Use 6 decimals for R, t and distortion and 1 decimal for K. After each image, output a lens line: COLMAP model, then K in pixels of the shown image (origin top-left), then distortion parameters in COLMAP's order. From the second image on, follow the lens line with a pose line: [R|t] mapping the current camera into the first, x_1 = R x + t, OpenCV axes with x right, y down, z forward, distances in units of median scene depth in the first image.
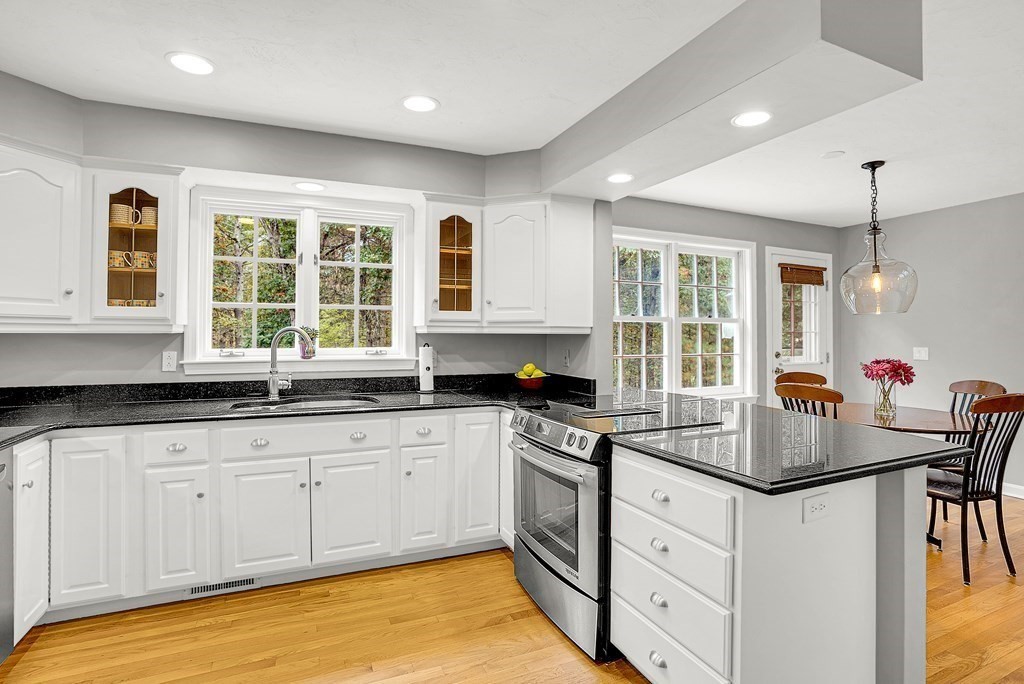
lens RADIAL K [[478.5, 0, 533.8], [0, 478.5, 331.0], [0, 0, 1]] dist [-0.076180, 0.023863]
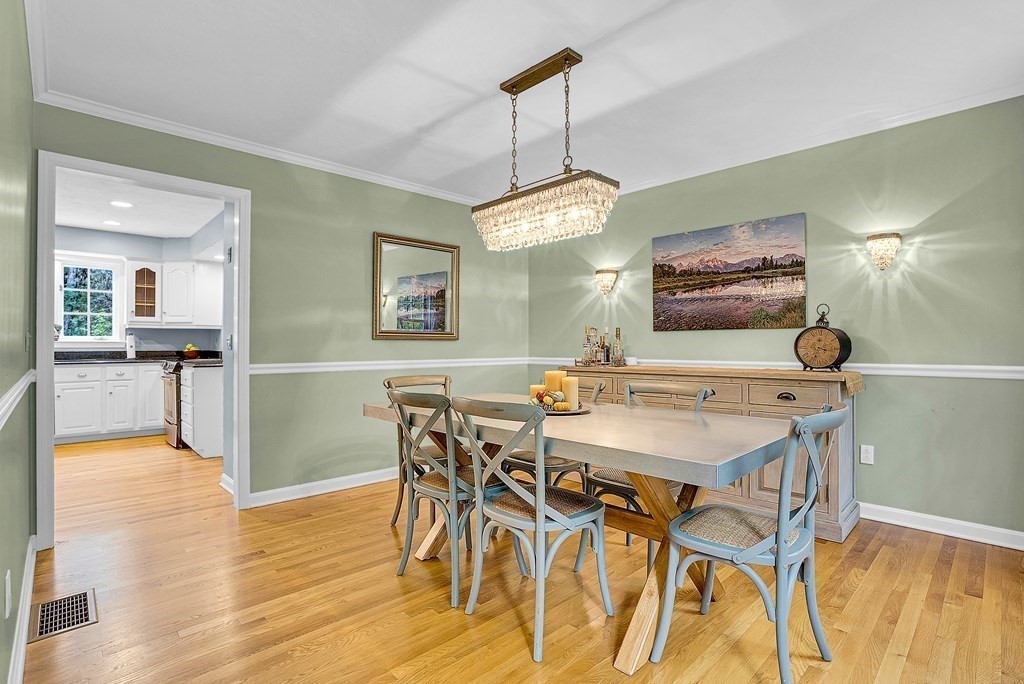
lens RADIAL K [[523.7, 0, 512.0], [0, 523.7, 342.0], [0, 0, 1]] dist [-0.067776, 0.037045]
pose [[0.965517, -0.000579, 0.260340, 0.756790], [0.000000, 0.999998, 0.002222, 0.058304], [-0.260341, -0.002146, 0.965514, -1.442346]]
